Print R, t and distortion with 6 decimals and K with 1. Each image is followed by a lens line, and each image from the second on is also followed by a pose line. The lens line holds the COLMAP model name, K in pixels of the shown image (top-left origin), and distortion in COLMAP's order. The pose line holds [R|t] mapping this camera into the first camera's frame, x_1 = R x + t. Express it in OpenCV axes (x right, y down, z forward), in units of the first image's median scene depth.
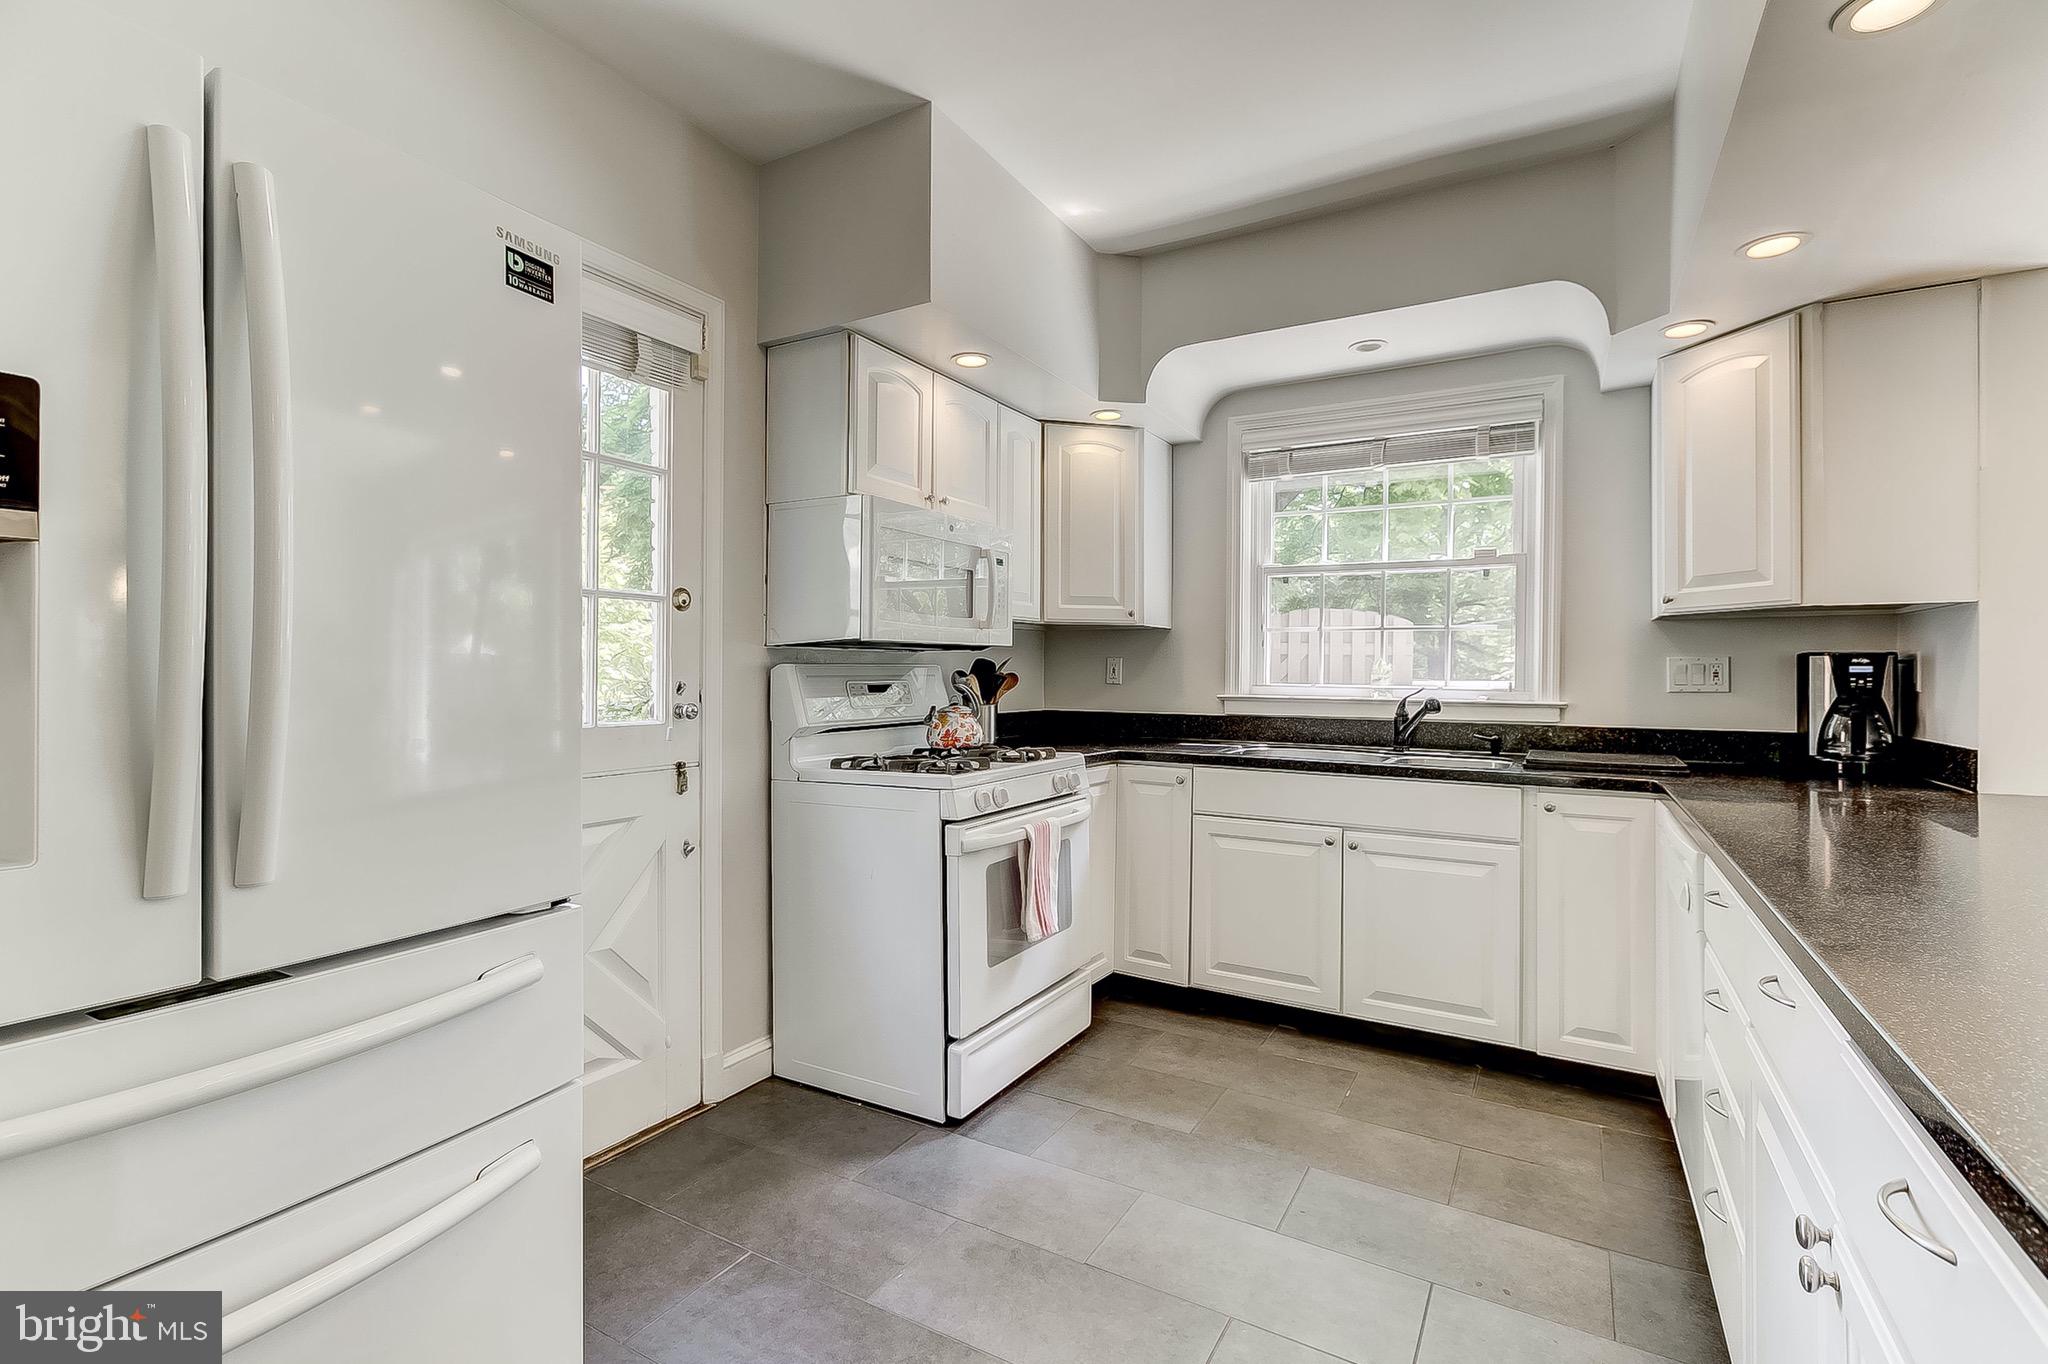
lens RADIAL K [[926.0, 0, 1024.0], [0, 926.0, 682.0], [0, 0, 1]] dist [-0.001333, -0.000025]
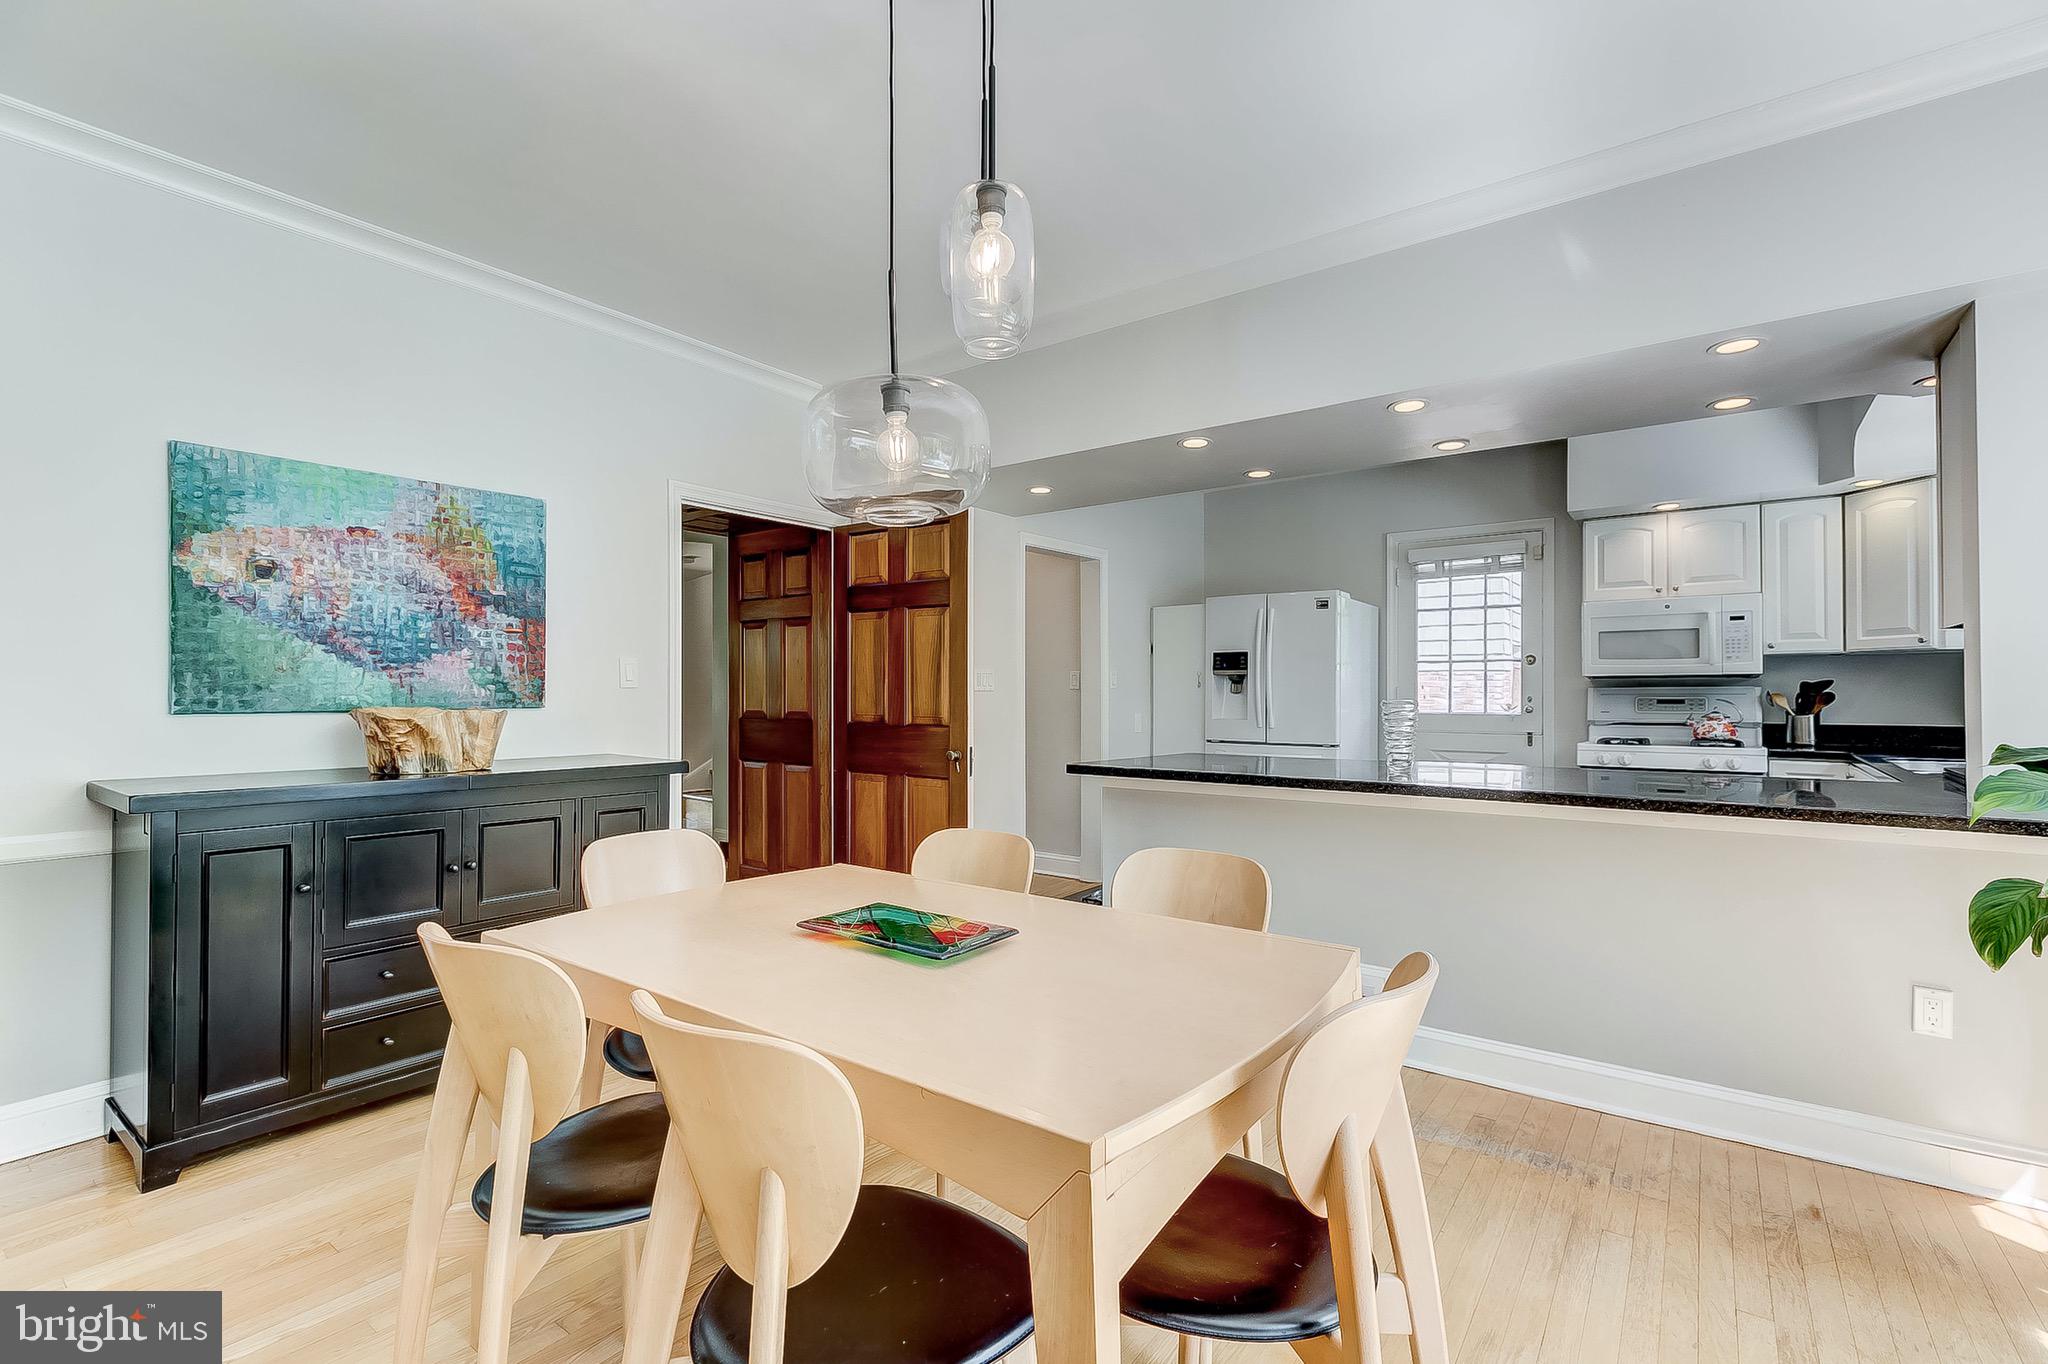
lens RADIAL K [[926.0, 0, 1024.0], [0, 926.0, 682.0], [0, 0, 1]] dist [-0.001333, -0.000025]
pose [[-0.113841, -0.004677, -0.993488, 1.844507], [0.001206, 0.999988, -0.004846, -0.023678], [0.993498, -0.001750, -0.113833, 0.027096]]
